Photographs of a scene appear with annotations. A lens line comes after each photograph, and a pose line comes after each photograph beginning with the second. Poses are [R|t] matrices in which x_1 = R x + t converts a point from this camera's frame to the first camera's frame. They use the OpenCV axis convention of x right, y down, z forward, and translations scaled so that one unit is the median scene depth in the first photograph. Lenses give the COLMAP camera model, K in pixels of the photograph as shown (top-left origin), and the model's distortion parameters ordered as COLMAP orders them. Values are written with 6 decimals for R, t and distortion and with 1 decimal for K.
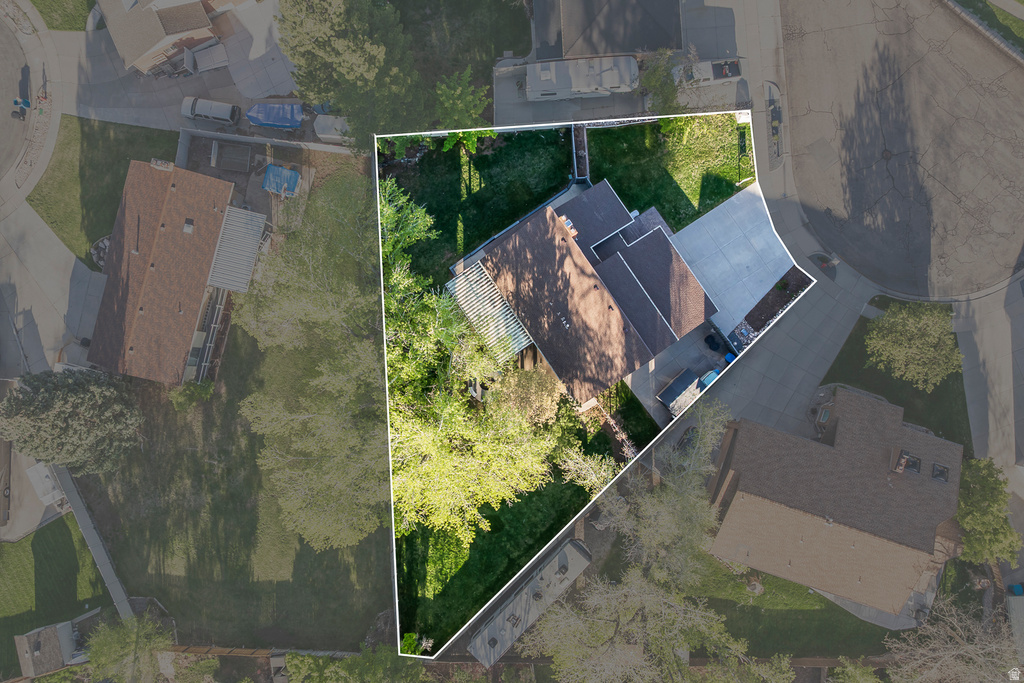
lens RADIAL K [[723.8, 0, 512.0], [0, 723.8, 341.5], [0, 0, 1]] dist [-0.062057, 0.034802]
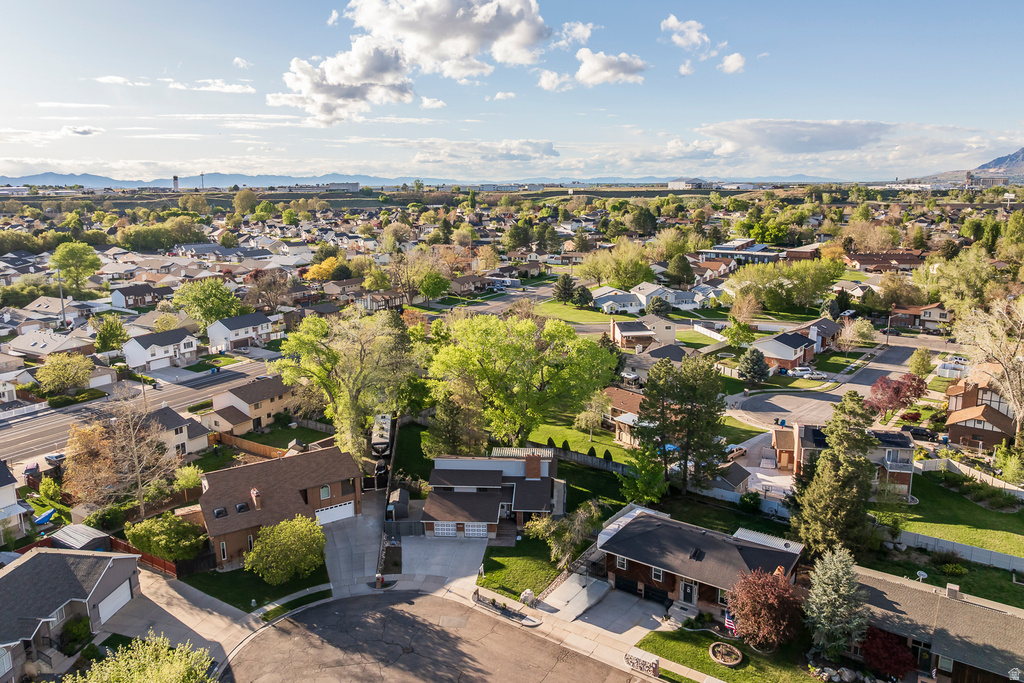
lens RADIAL K [[723.8, 0, 512.0], [0, 723.8, 341.5], [0, 0, 1]] dist [-0.062057, 0.034802]
pose [[-0.615562, 0.219440, -0.756921, 1.099033], [-0.785966, -0.100507, 0.610045, -0.944094], [0.057793, 0.970435, 0.234341, 0.357466]]
